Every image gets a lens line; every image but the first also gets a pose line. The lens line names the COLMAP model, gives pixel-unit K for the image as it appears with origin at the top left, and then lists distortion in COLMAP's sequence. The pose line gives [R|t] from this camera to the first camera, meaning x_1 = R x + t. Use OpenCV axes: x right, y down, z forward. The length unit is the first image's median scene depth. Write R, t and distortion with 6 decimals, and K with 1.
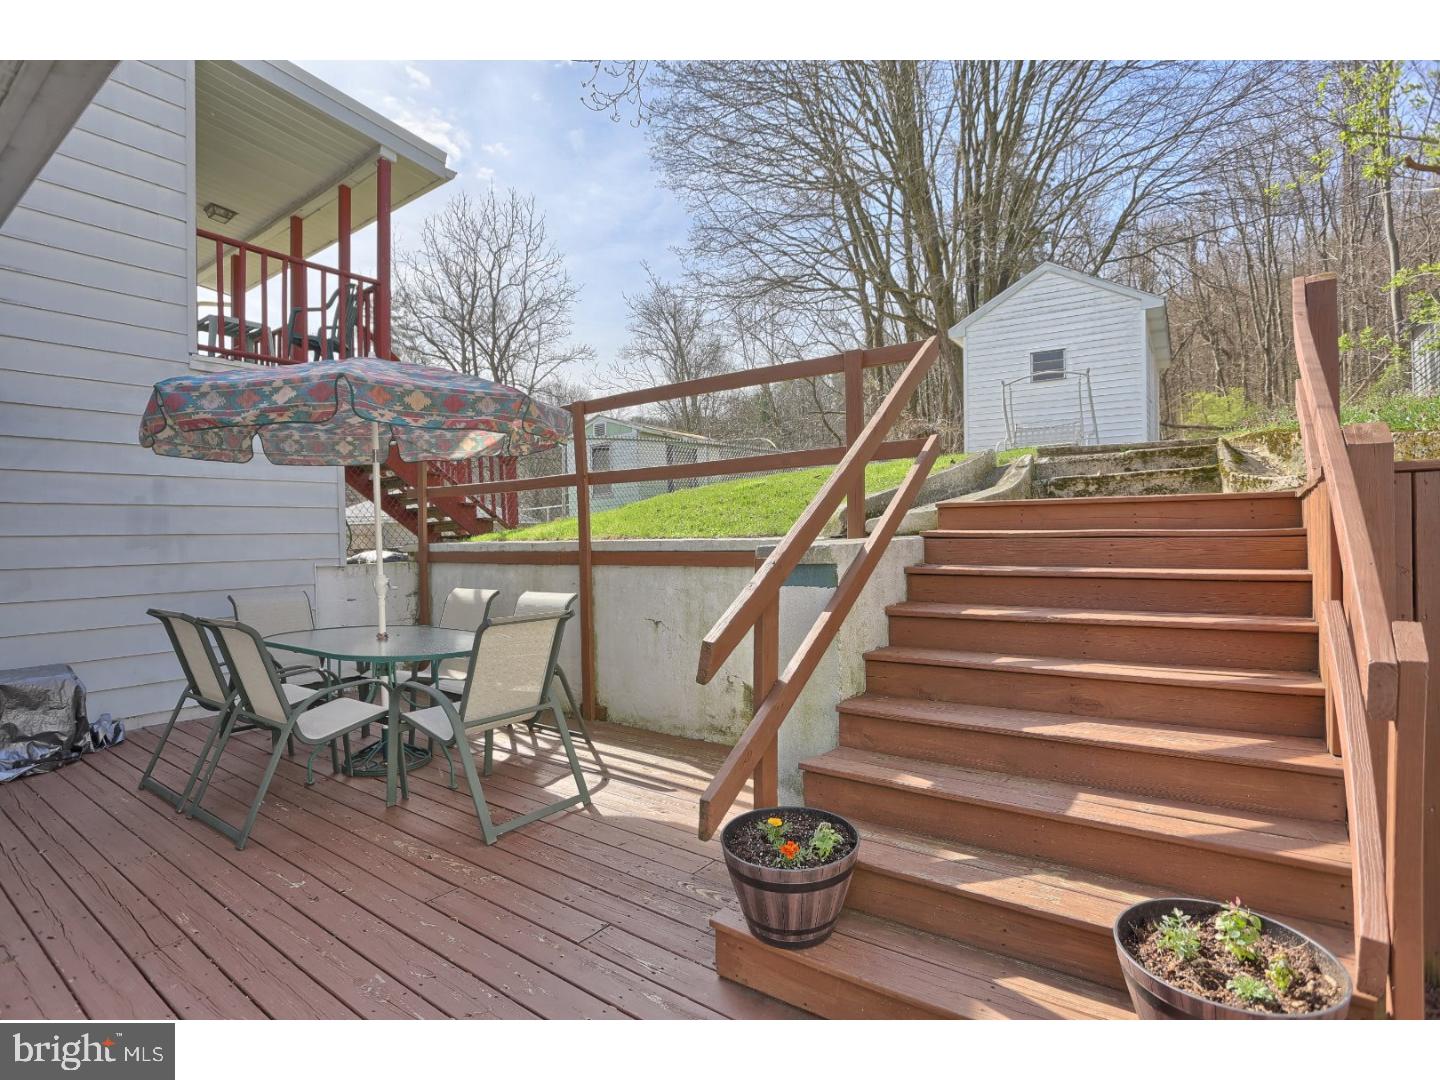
lens RADIAL K [[746.5, 0, 715.9], [0, 746.5, 561.0], [0, 0, 1]] dist [-0.064289, 0.027140]
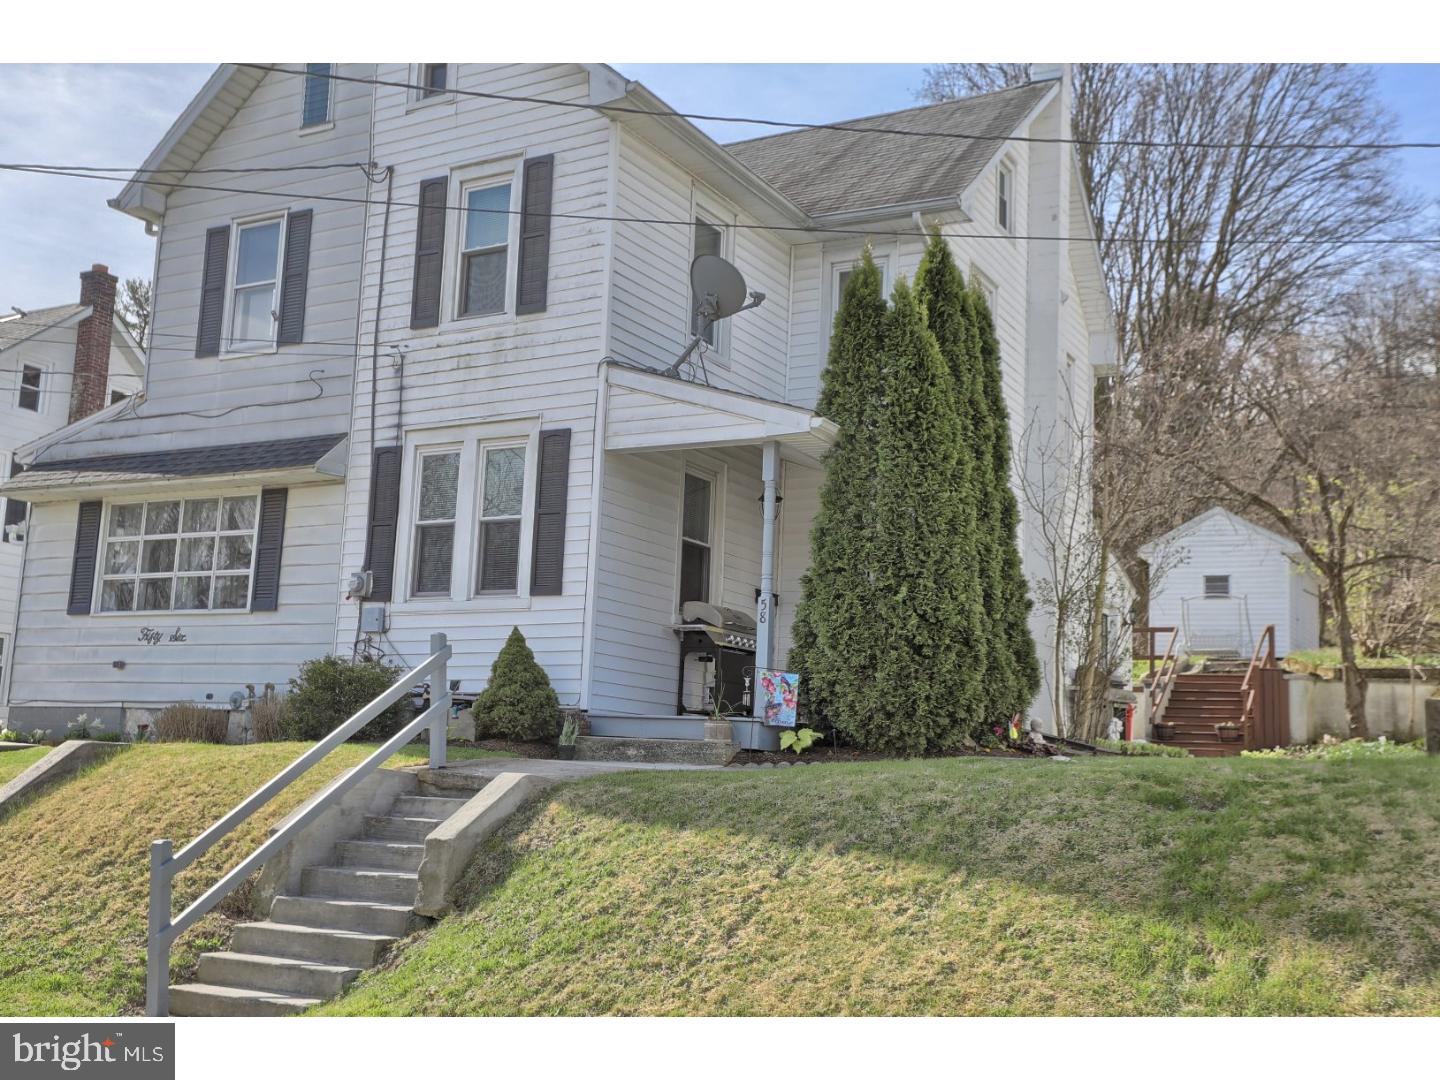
lens RADIAL K [[1523.1, 0, 720.0], [0, 1523.1, 540.0], [0, 0, 1]] dist [0.054838, 0.019285]
pose [[0.993528, 0.070957, 0.088692, -0.493833], [-0.053903, 0.981873, -0.181711, 0.142404], [-0.099978, 0.175755, 0.979344, -1.166478]]
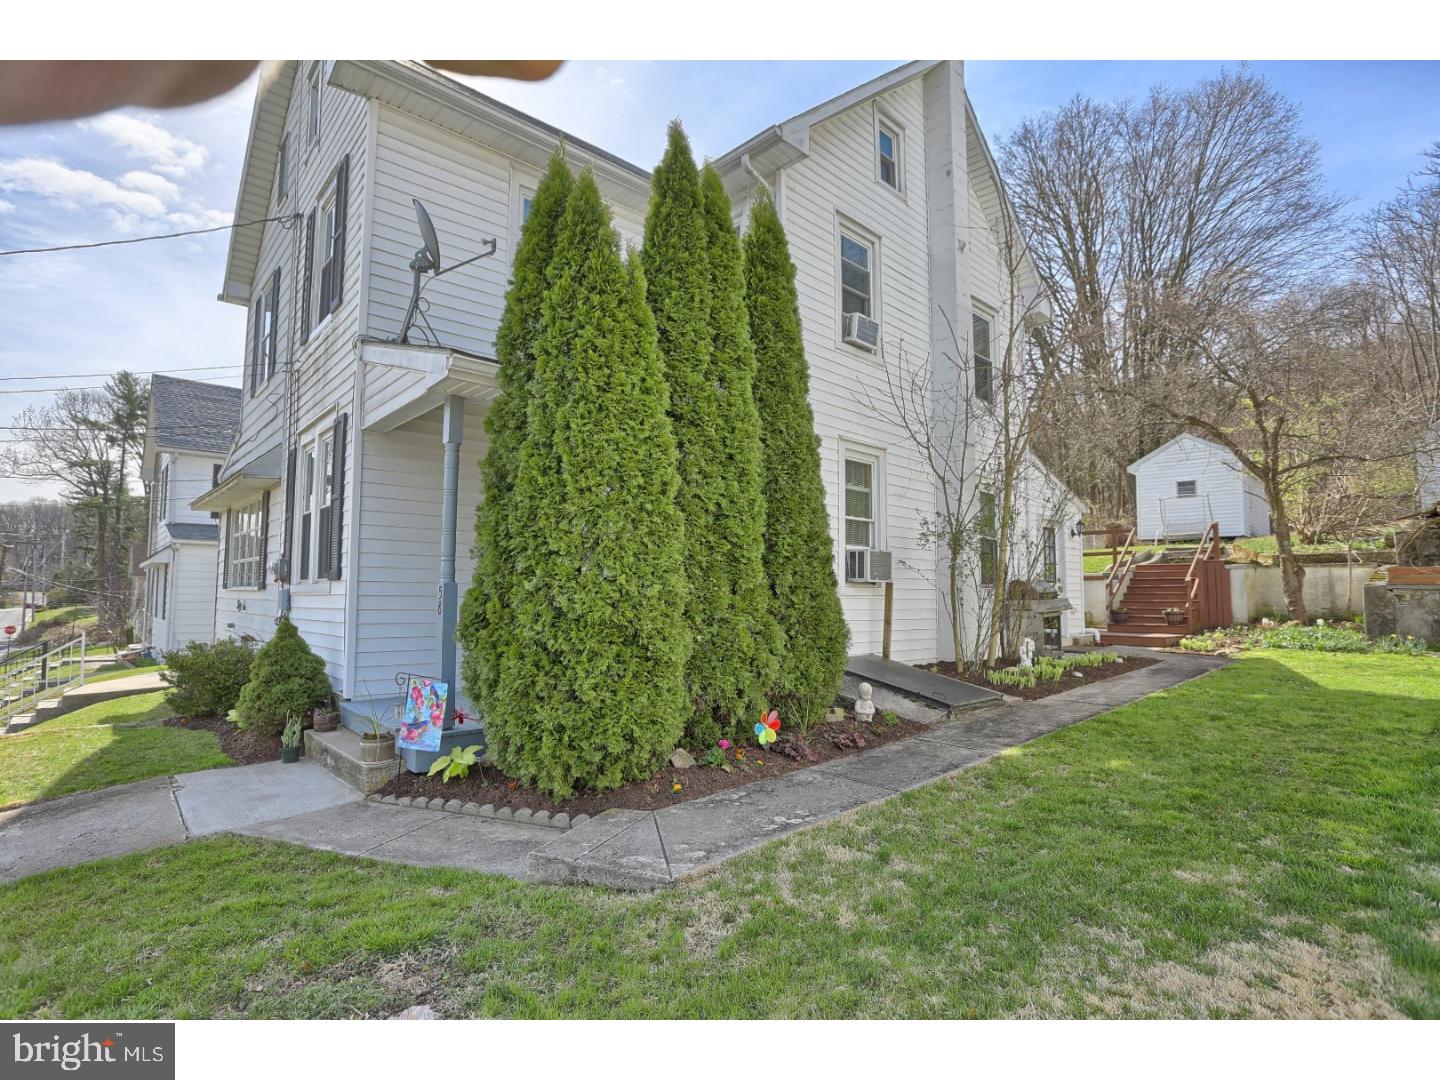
lens RADIAL K [[716.4, 0, 716.6], [0, 716.4, 542.6], [0, 0, 1]] dist [-0.059159, 0.024152]
pose [[0.976412, 0.002301, -0.215904, -0.236640], [-0.022775, 0.995462, -0.092389, 0.042924], [0.214712, 0.095127, 0.972034, -0.704213]]
